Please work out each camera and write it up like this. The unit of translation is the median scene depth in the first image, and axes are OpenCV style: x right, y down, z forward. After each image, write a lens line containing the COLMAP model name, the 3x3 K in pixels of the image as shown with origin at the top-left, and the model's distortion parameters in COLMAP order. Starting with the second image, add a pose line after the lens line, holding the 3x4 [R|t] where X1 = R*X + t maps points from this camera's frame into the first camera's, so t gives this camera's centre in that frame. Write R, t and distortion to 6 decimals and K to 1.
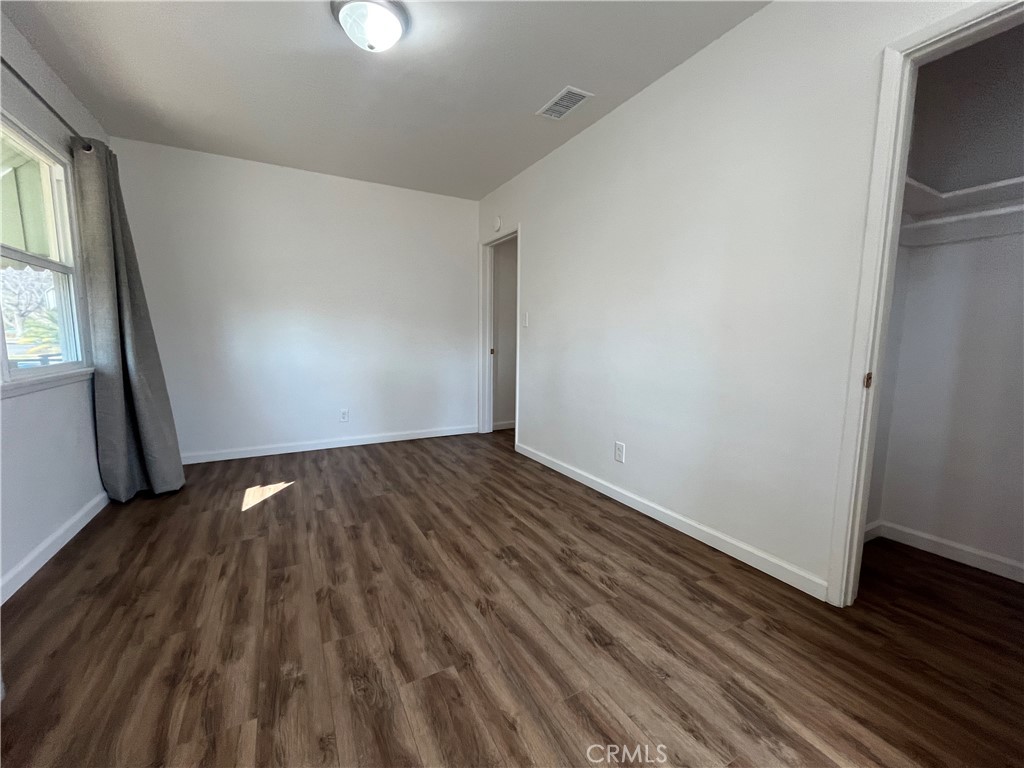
lens RADIAL K [[418.7, 0, 510.1], [0, 418.7, 387.0], [0, 0, 1]] dist [-0.002048, -0.000498]
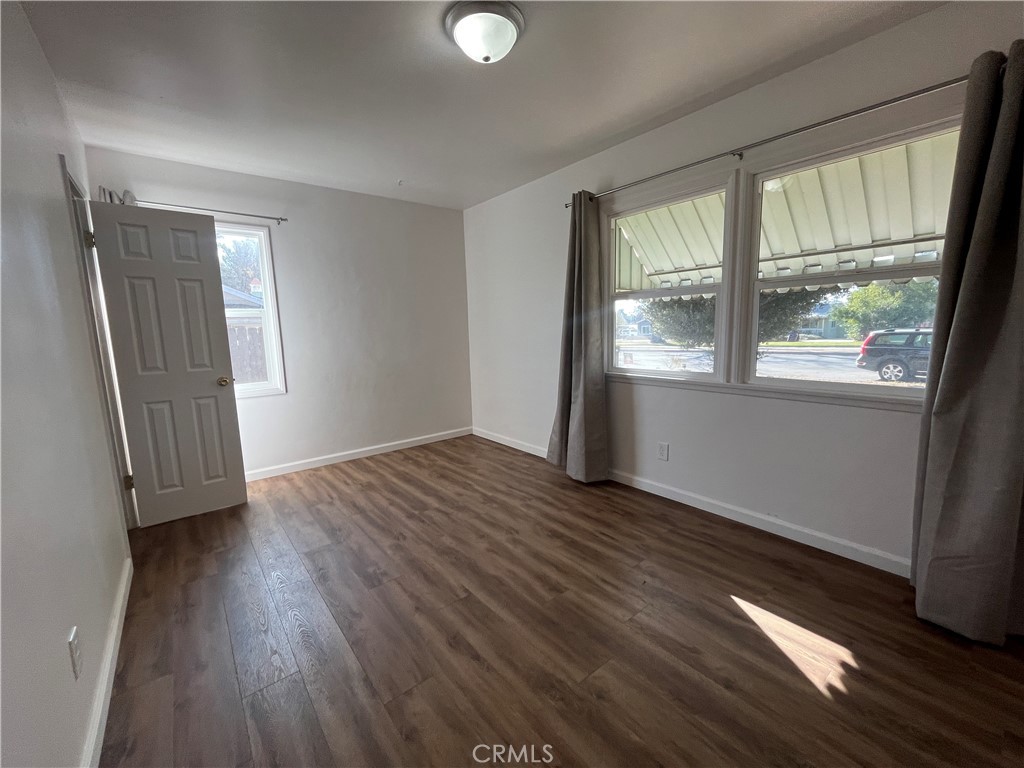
lens RADIAL K [[418.7, 0, 510.1], [0, 418.7, 387.0], [0, 0, 1]] dist [-0.002048, -0.000498]
pose [[-0.984597, 0.042891, -0.169498, -0.203315], [-0.002014, 0.966596, 0.256297, -0.361287], [0.174829, 0.252690, -0.951621, 2.208715]]
